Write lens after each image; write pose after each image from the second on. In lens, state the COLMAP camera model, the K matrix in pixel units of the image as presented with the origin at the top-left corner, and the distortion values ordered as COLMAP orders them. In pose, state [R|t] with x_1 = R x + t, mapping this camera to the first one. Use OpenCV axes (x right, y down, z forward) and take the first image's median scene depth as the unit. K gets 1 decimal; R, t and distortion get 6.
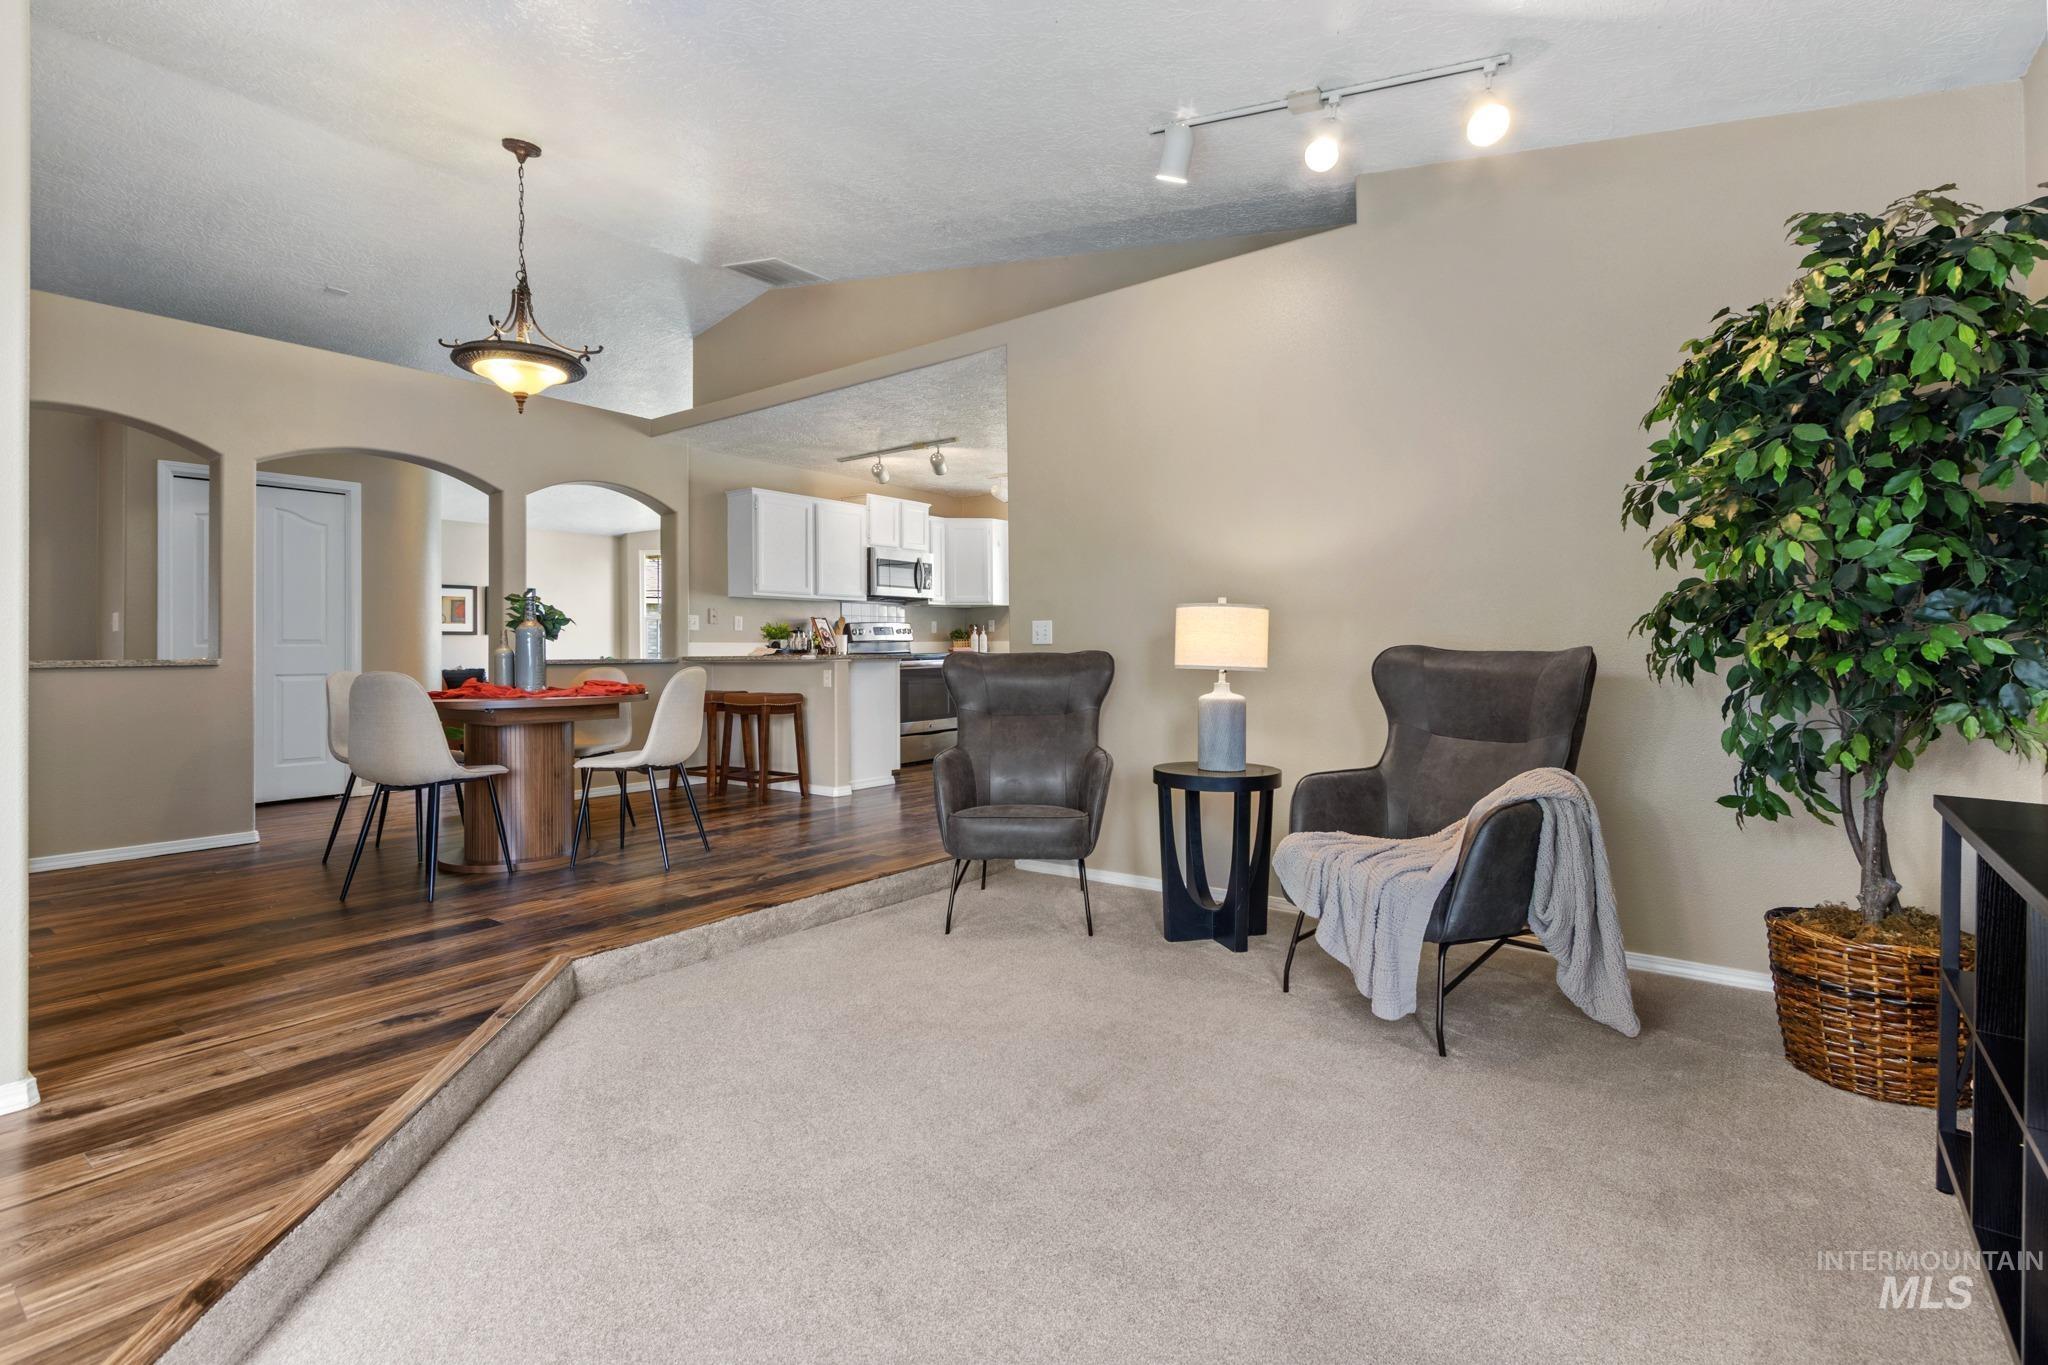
lens RADIAL K [[949.2, 0, 1024.6], [0, 949.2, 646.7], [0, 0, 1]] dist [0.001923, 0.000071]
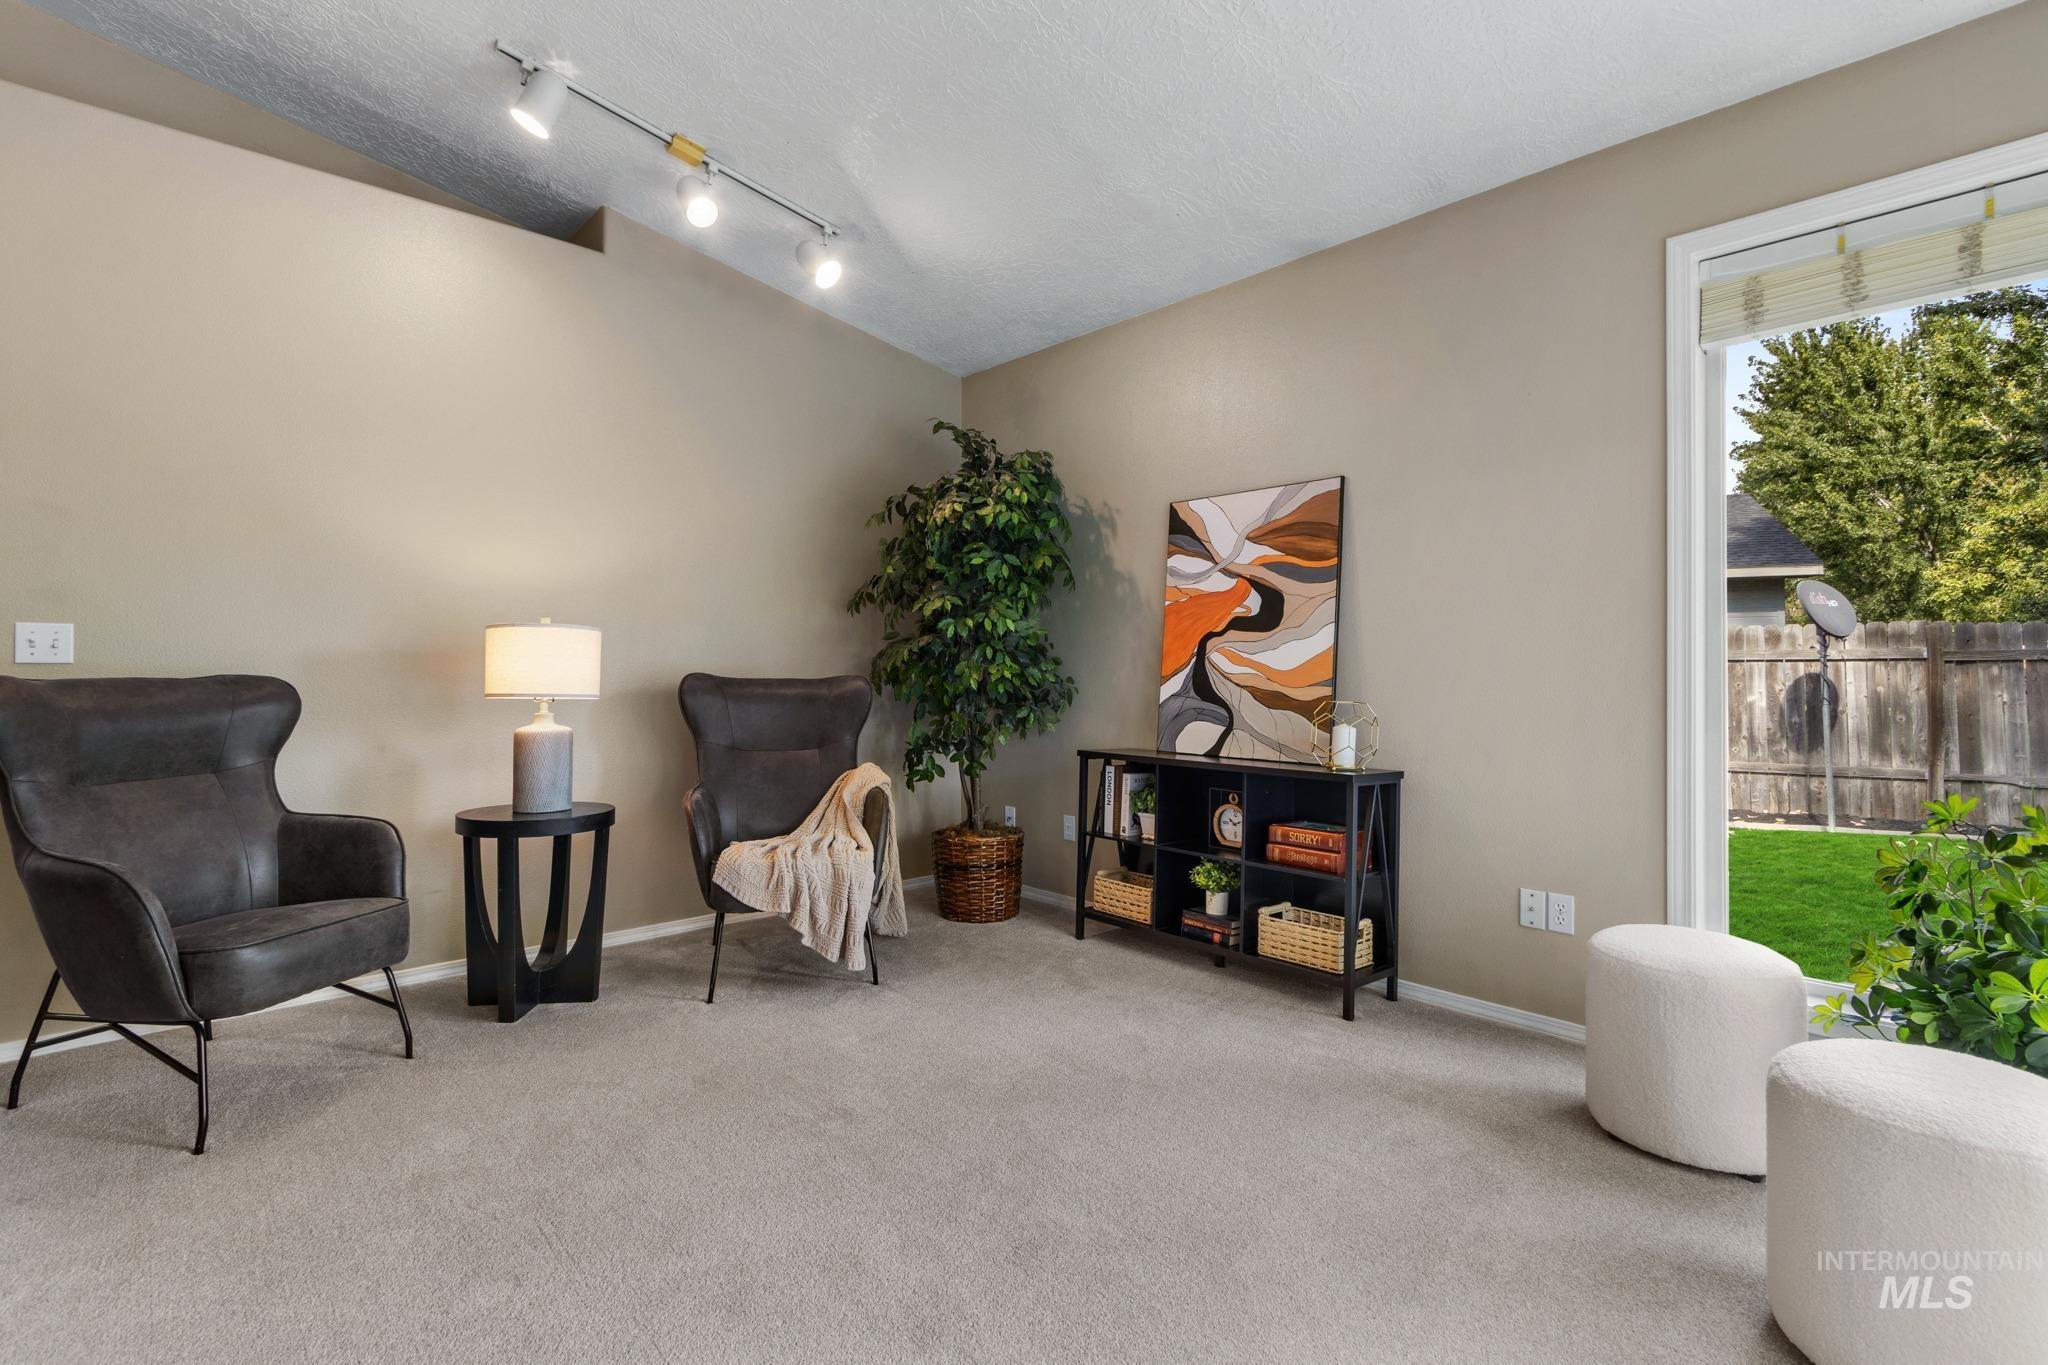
lens RADIAL K [[955.9, 0, 1020.1], [0, 955.9, 665.3], [0, 0, 1]] dist [-0.000735, -0.000130]
pose [[0.176386, 0.013814, 0.984224, -0.769103], [-0.011739, 0.999860, -0.011929, -0.001215], [-0.984251, -0.009449, 0.176523, 0.520206]]
